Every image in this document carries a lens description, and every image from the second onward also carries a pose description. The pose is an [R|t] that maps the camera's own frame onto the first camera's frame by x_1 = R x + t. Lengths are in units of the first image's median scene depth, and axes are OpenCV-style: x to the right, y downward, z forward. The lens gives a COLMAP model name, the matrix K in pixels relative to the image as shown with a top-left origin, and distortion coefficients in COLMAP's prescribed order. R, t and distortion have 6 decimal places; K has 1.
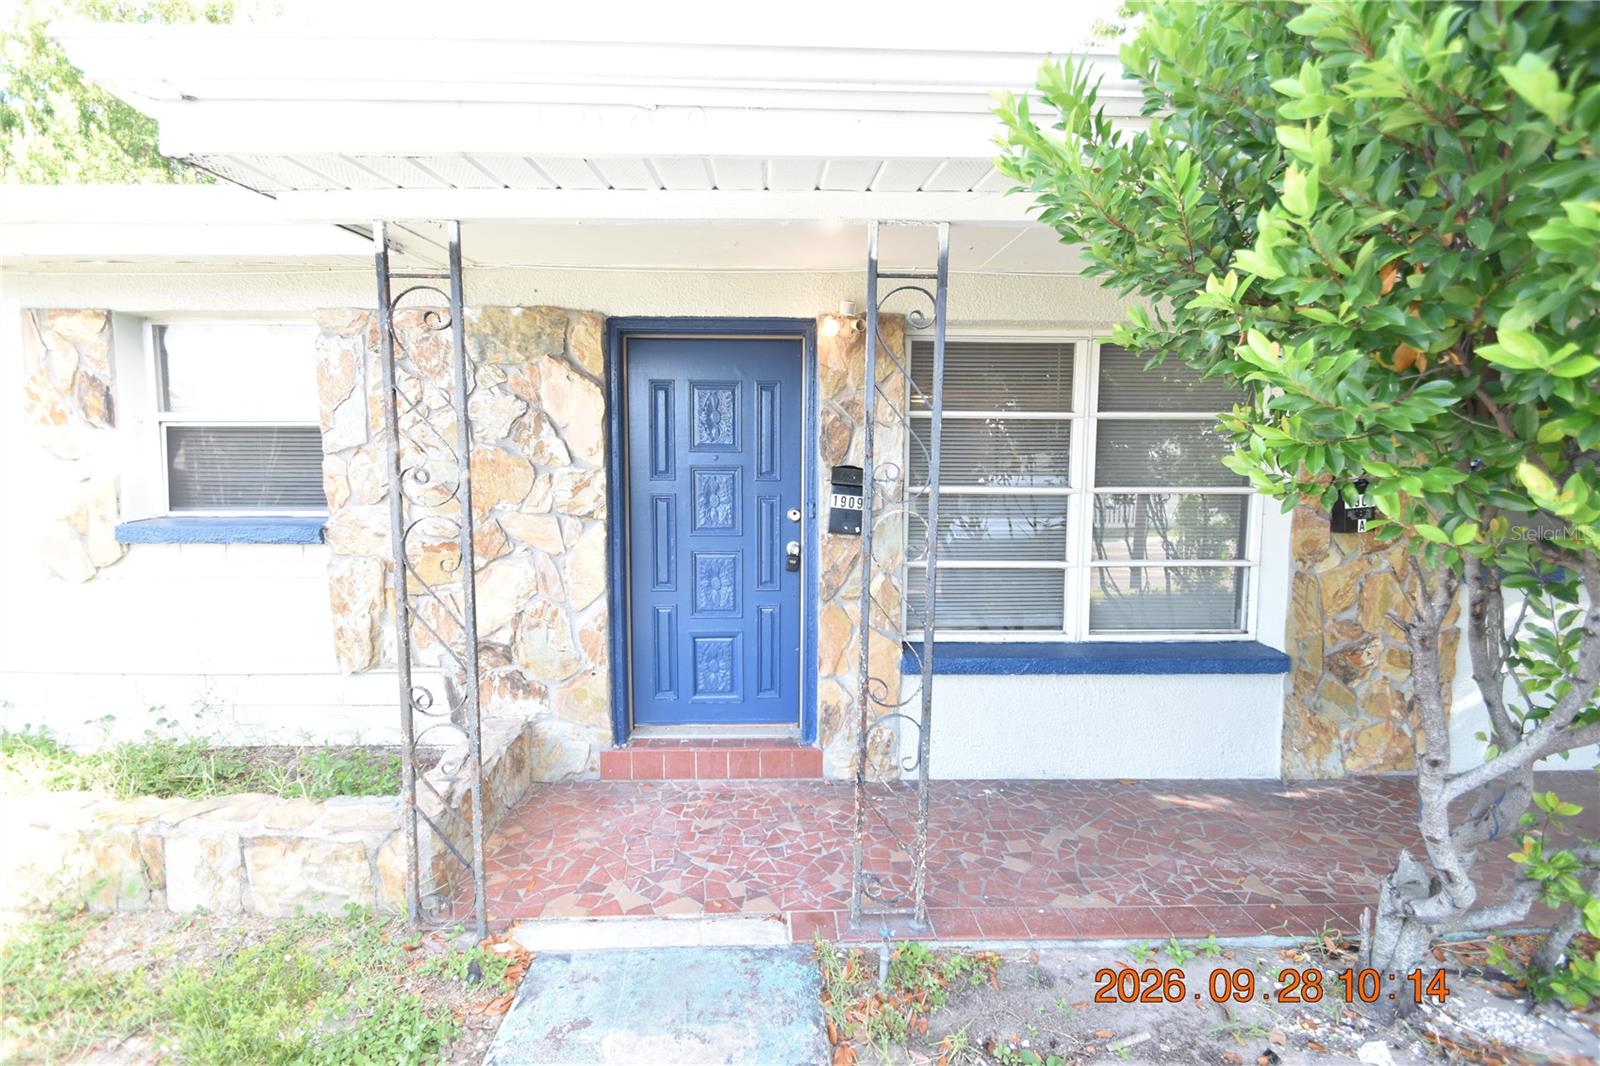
lens RADIAL K [[704.2, 0, 793.8], [0, 704.2, 531.6], [0, 0, 1]] dist [0.000550, 0.000033]
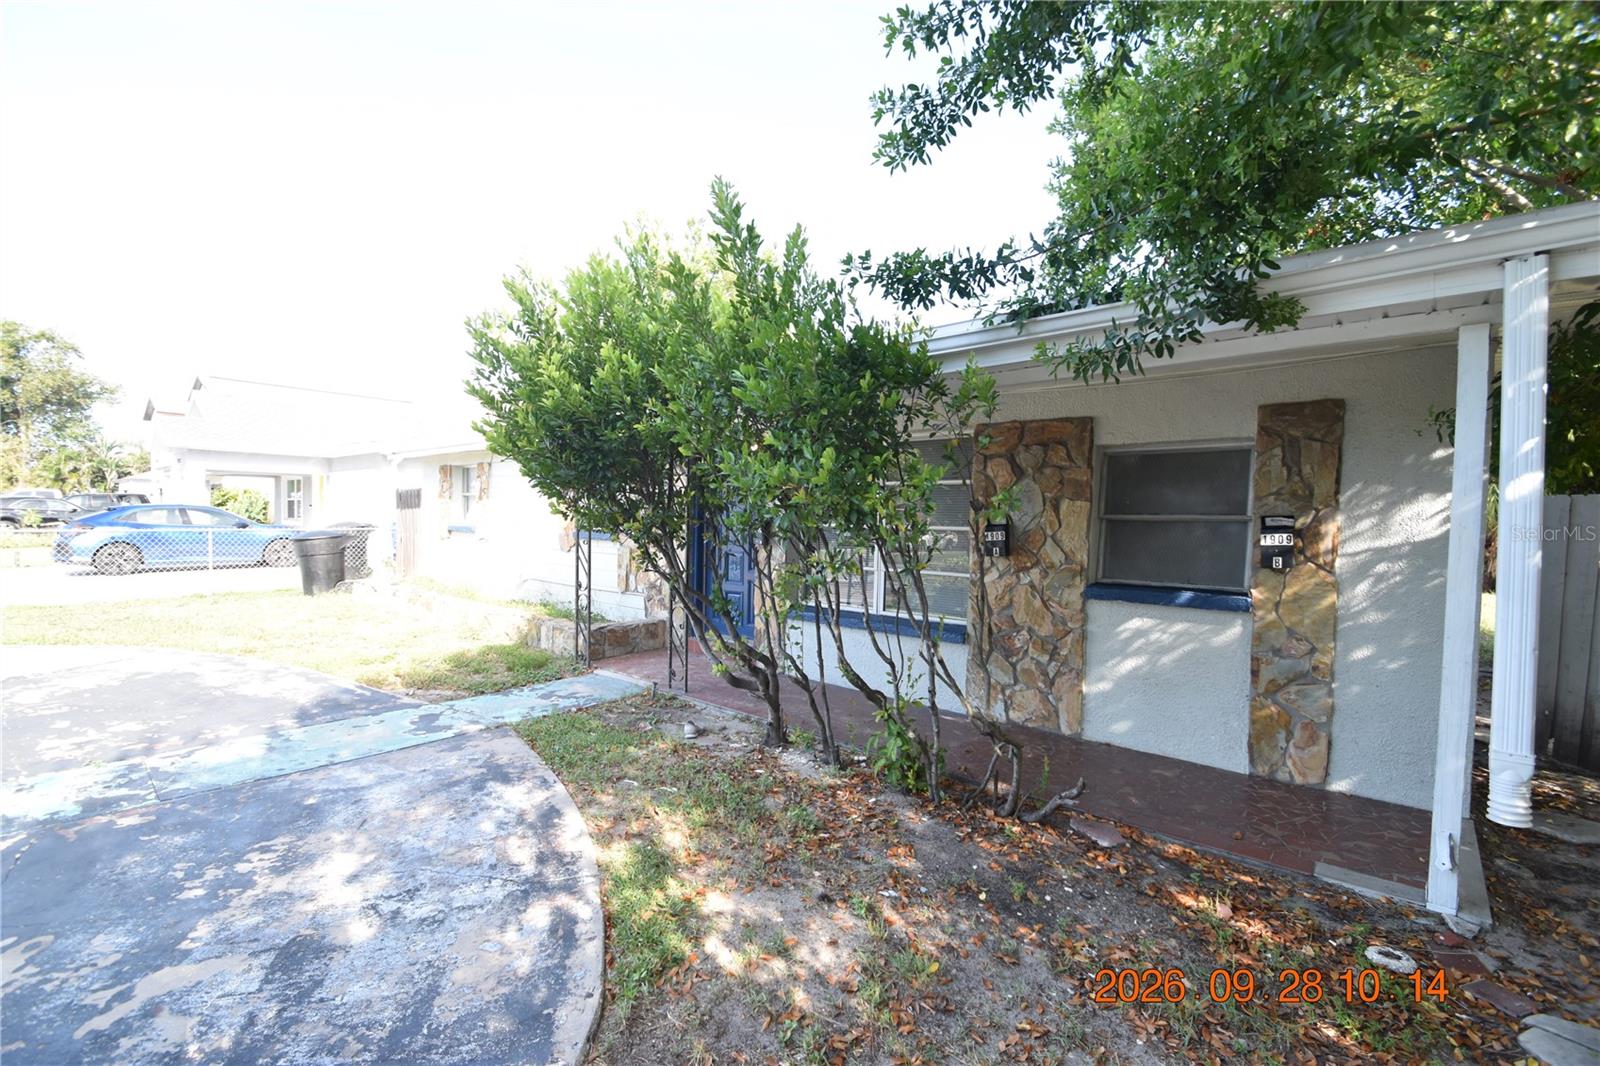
lens RADIAL K [[709.2, 0, 794.4], [0, 709.2, 540.8], [0, 0, 1]] dist [0.000580, -0.009281]
pose [[0.727117, 0.032157, -0.685760, 1.545537], [-0.065183, 0.997623, -0.022333, 0.030750], [0.683412, 0.060938, 0.727485, -0.437296]]
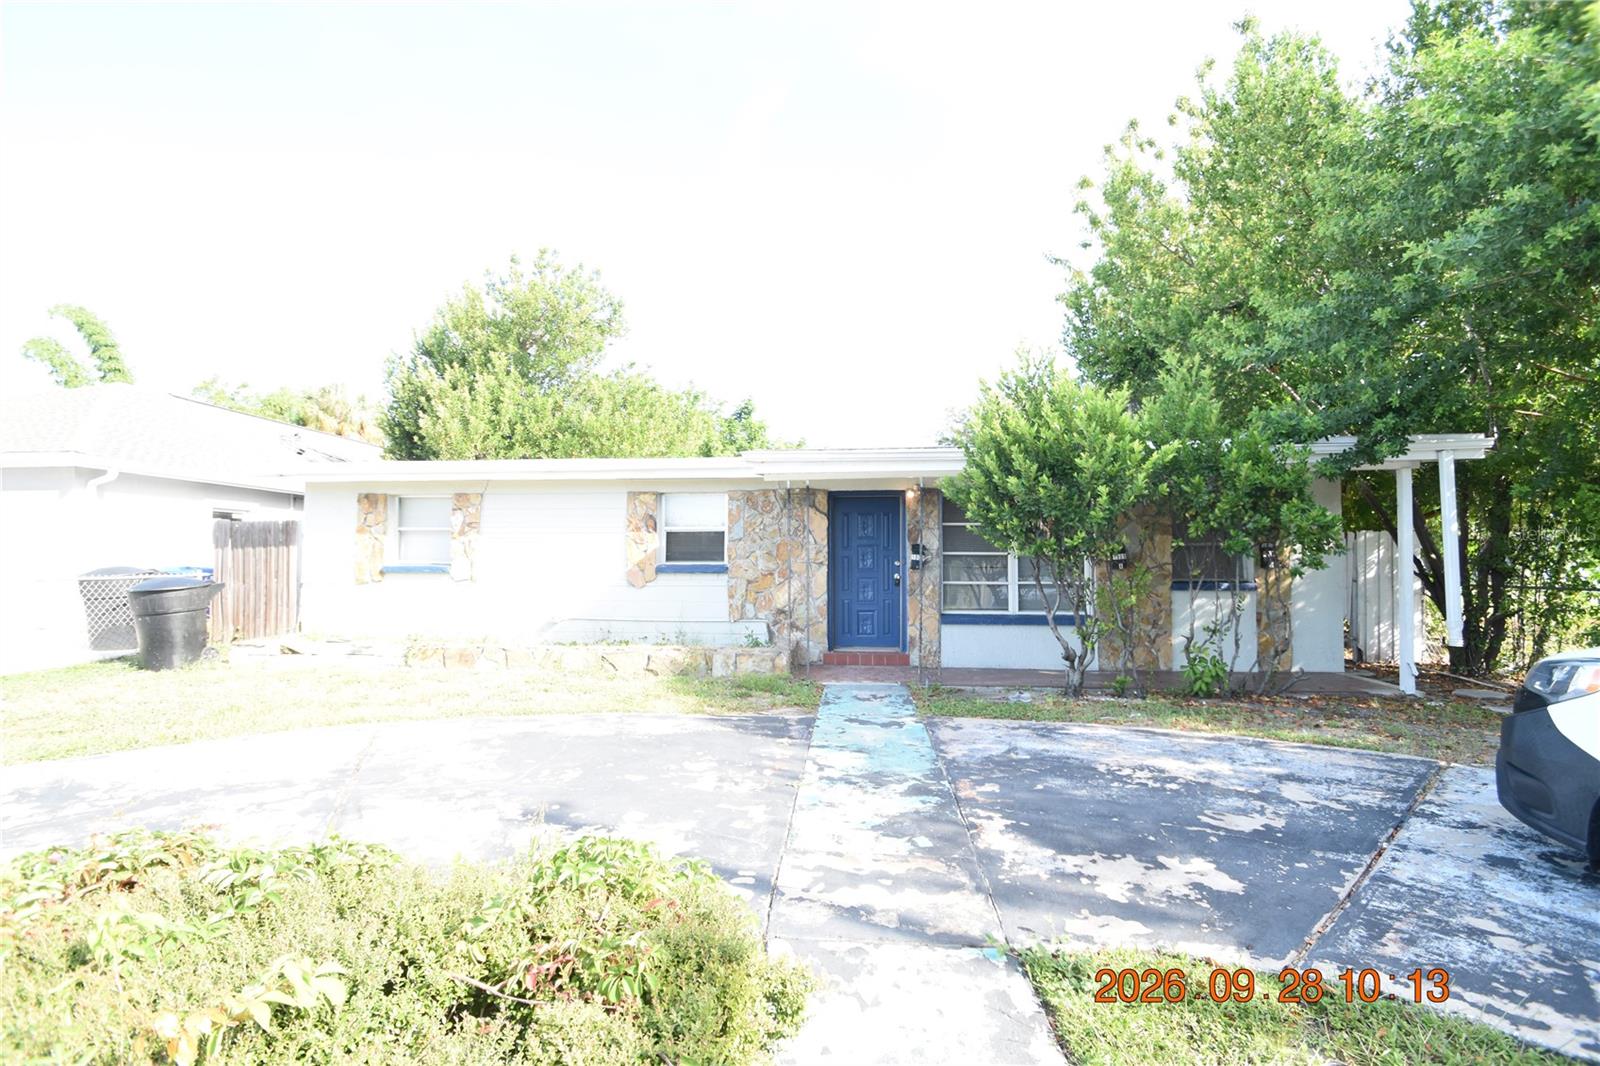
lens RADIAL K [[709.2, 0, 794.4], [0, 709.2, 540.8], [0, 0, 1]] dist [0.000580, -0.009281]
pose [[0.992369, -0.007164, -0.123095, -0.054878], [-0.005756, 0.994531, -0.104285, 0.174219], [0.123169, 0.104198, 0.986900, -1.687079]]
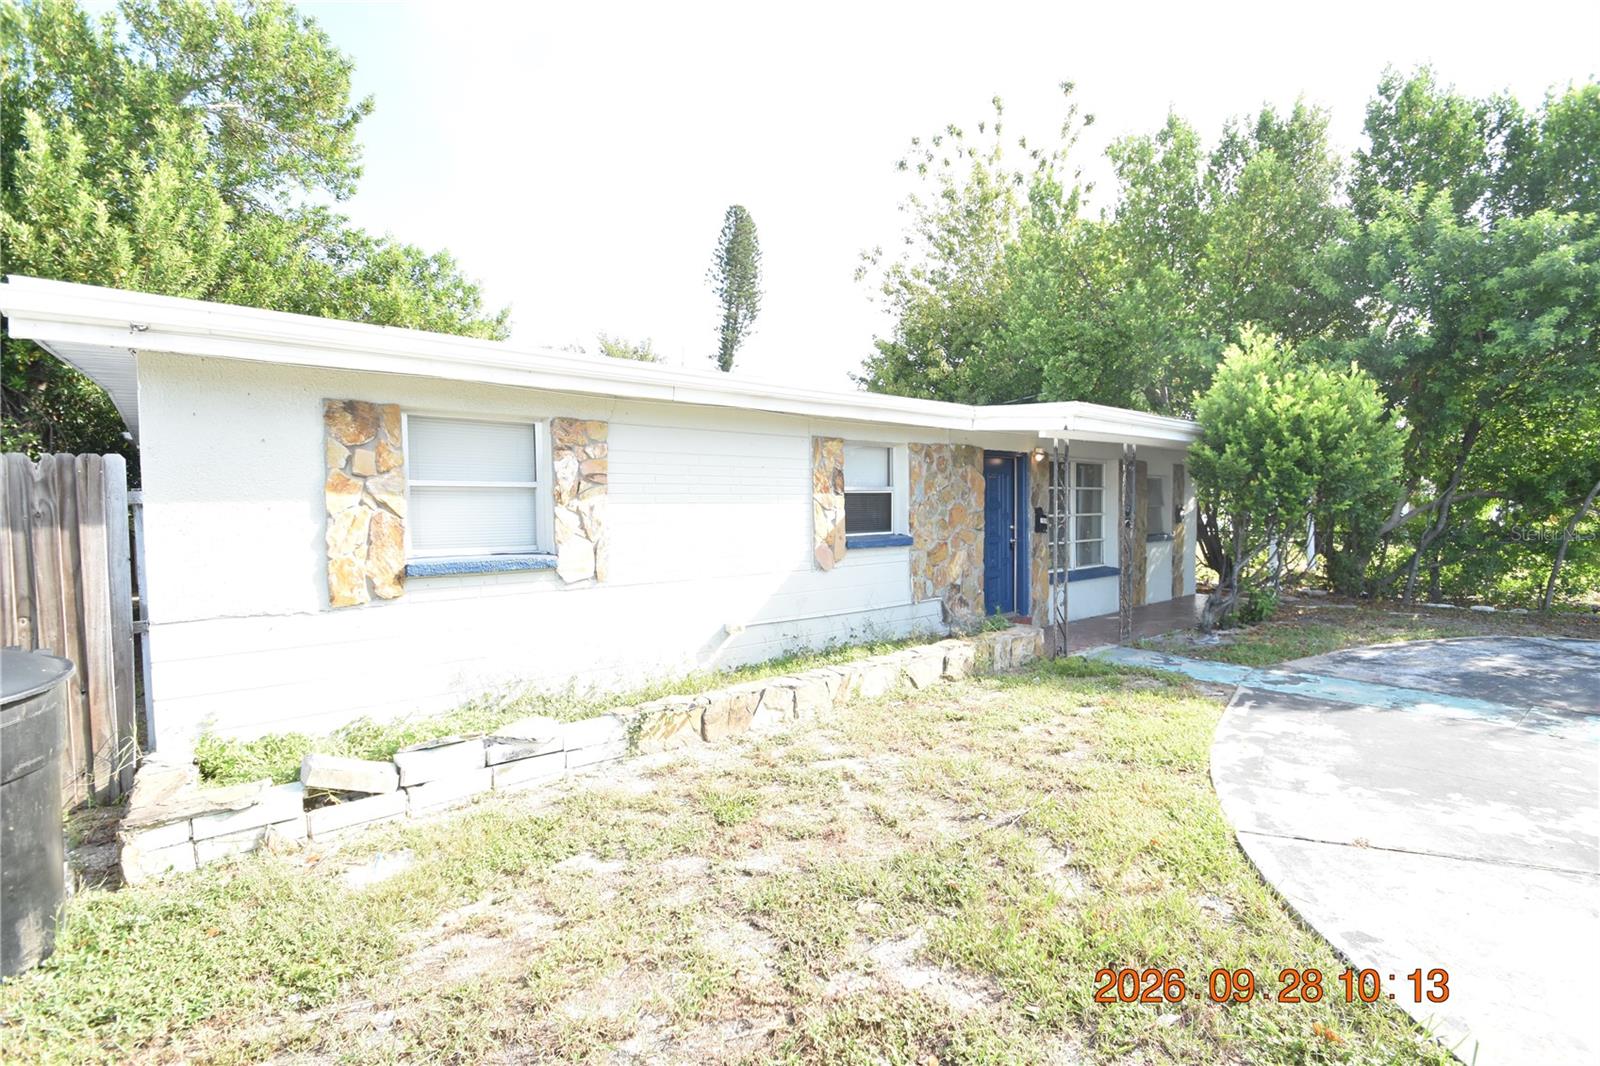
lens RADIAL K [[709.2, 0, 794.4], [0, 709.2, 540.8], [0, 0, 1]] dist [0.000580, -0.009281]
pose [[0.787776, -0.043308, 0.614437, -2.286349], [0.063993, 0.997882, -0.011712, 0.005590], [-0.612628, 0.048546, 0.788879, -0.540350]]
